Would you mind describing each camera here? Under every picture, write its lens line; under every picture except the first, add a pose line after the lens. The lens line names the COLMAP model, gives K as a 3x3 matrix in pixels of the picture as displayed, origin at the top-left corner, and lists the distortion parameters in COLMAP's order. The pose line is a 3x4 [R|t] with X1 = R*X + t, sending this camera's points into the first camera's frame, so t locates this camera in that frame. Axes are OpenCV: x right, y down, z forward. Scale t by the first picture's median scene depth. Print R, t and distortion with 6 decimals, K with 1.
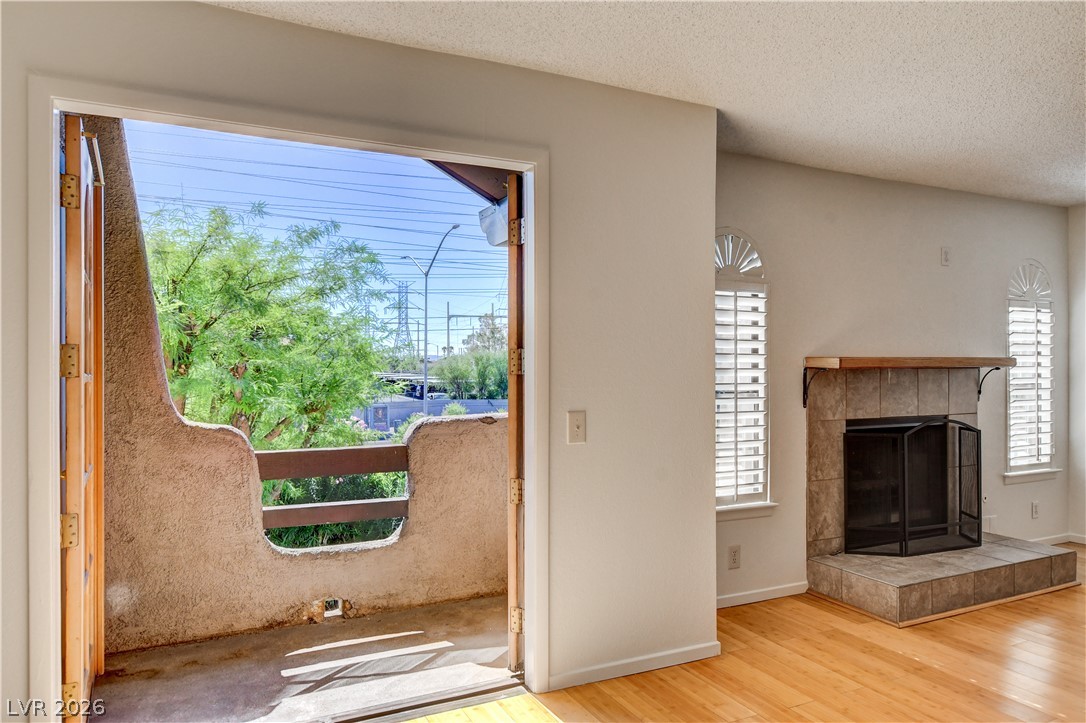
lens RADIAL K [[704.8, 0, 542.7], [0, 704.8, 367.7], [0, 0, 1]] dist [-0.003349, -0.000026]
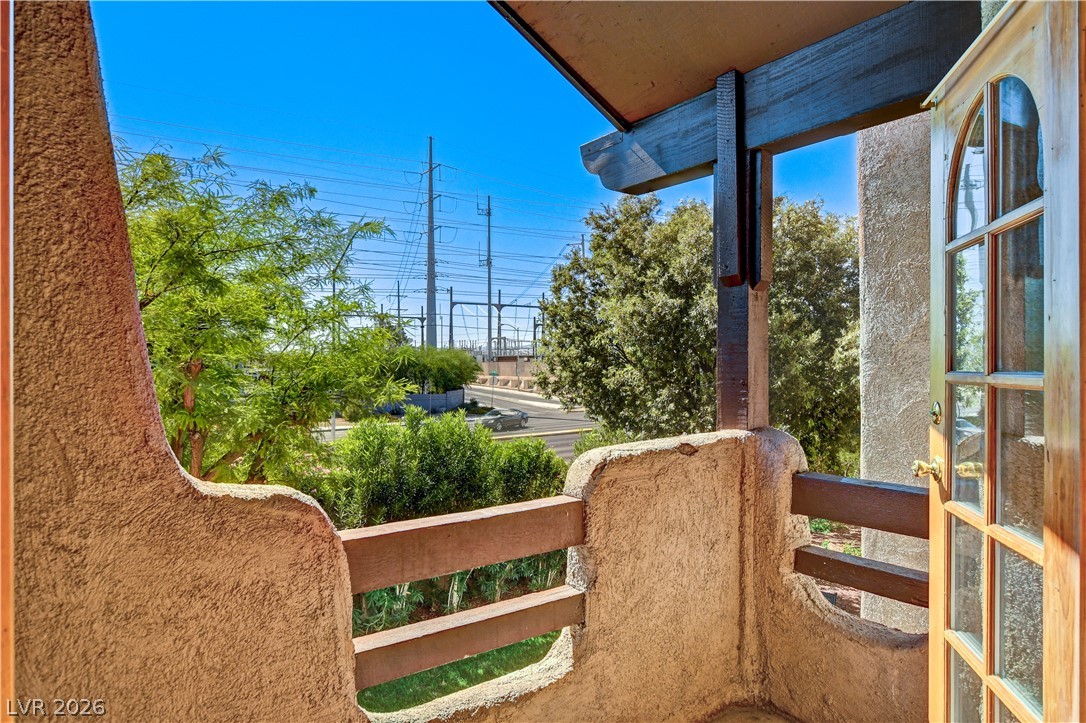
lens RADIAL K [[635.0, 0, 543.0], [0, 635.0, 361.5], [0, 0, 1]] dist [-0.015112, 0.000316]
pose [[0.983412, -0.001163, 0.181384, -0.338398], [0.001856, 0.999992, -0.003651, -0.001642], [-0.181378, 0.003927, 0.983406, 0.522573]]
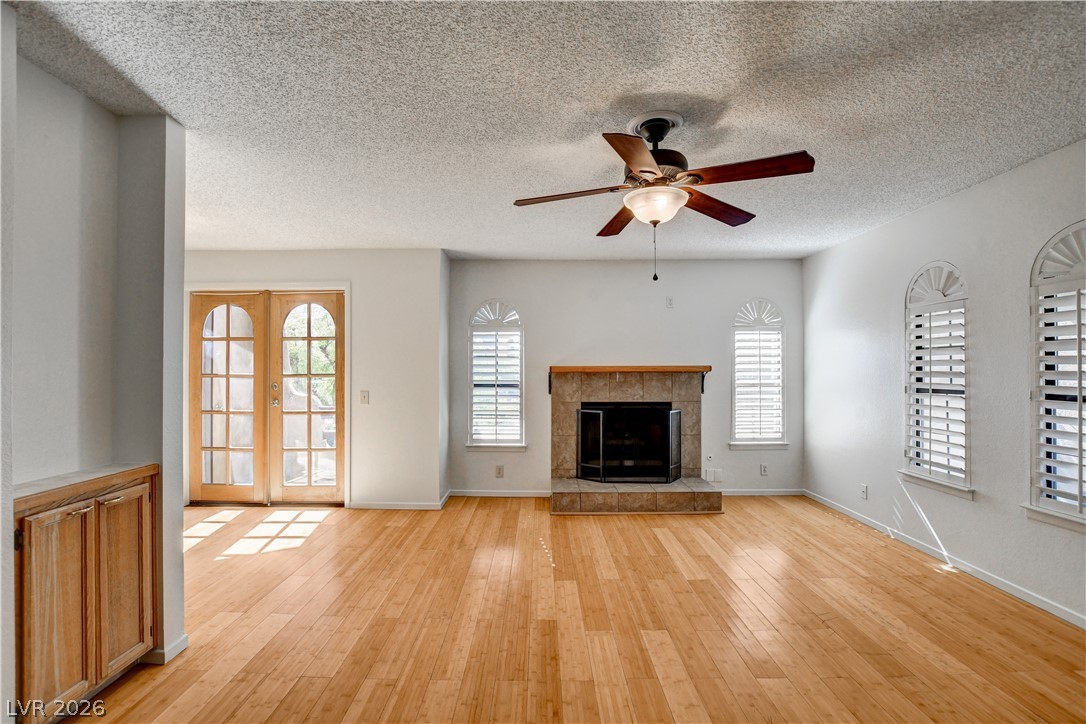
lens RADIAL K [[483.2, 0, 540.3], [0, 483.2, 366.5], [0, 0, 1]] dist [-0.037928, 0.005614]
pose [[0.897935, -0.002051, -0.440124, 0.921053], [0.000005, 0.999989, -0.004649, -0.008595], [0.440129, 0.004172, 0.897925, -0.122082]]
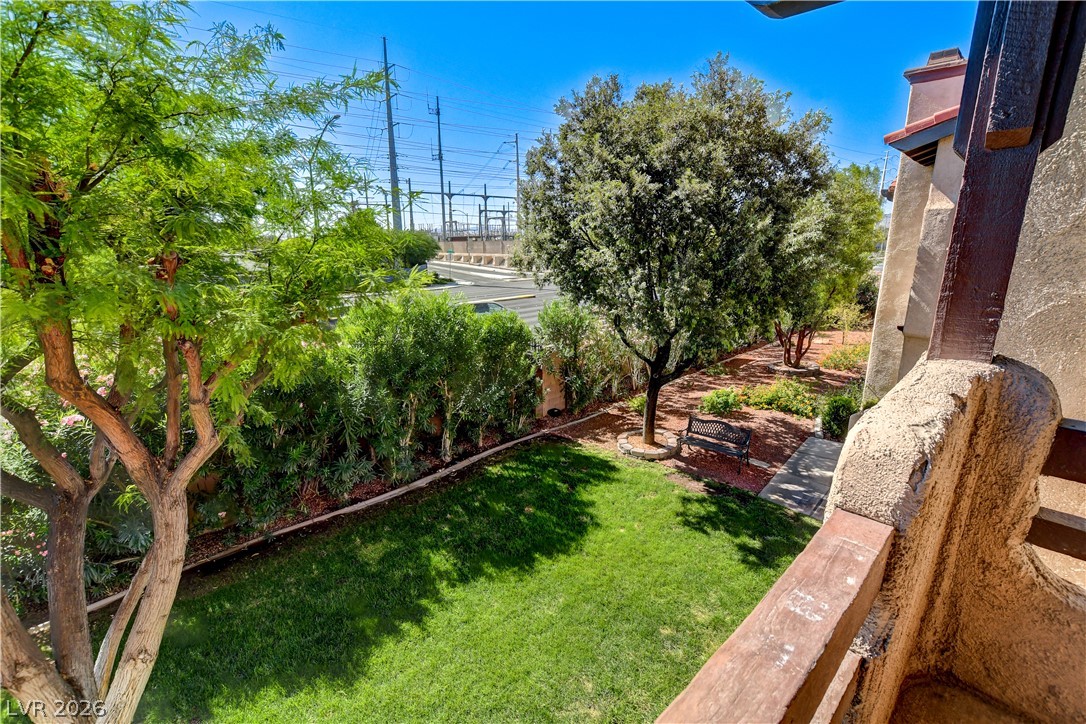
lens RADIAL K [[483.2, 0, 540.3], [0, 483.2, 366.5], [0, 0, 1]] dist [-0.037928, 0.005614]
pose [[0.958130, -0.077454, 0.275658, -0.428925], [0.006440, 0.968305, 0.249689, -0.018719], [-0.286260, -0.237460, 0.928261, 0.913571]]
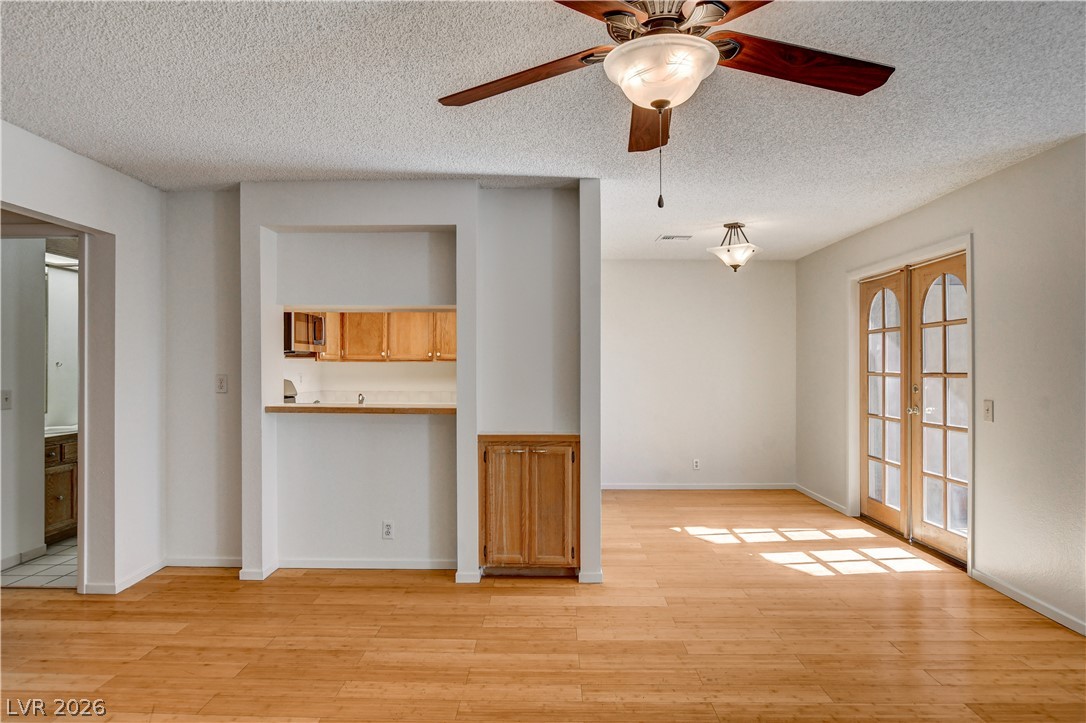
lens RADIAL K [[631.9, 0, 539.0], [0, 631.9, 364.3], [0, 0, 1]] dist [-0.018250, 0.001803]
pose [[-0.456872, -0.003423, -0.889526, 1.198614], [0.000913, 0.999990, -0.004317, -0.006476], [0.889532, -0.002784, -0.456864, 0.554132]]
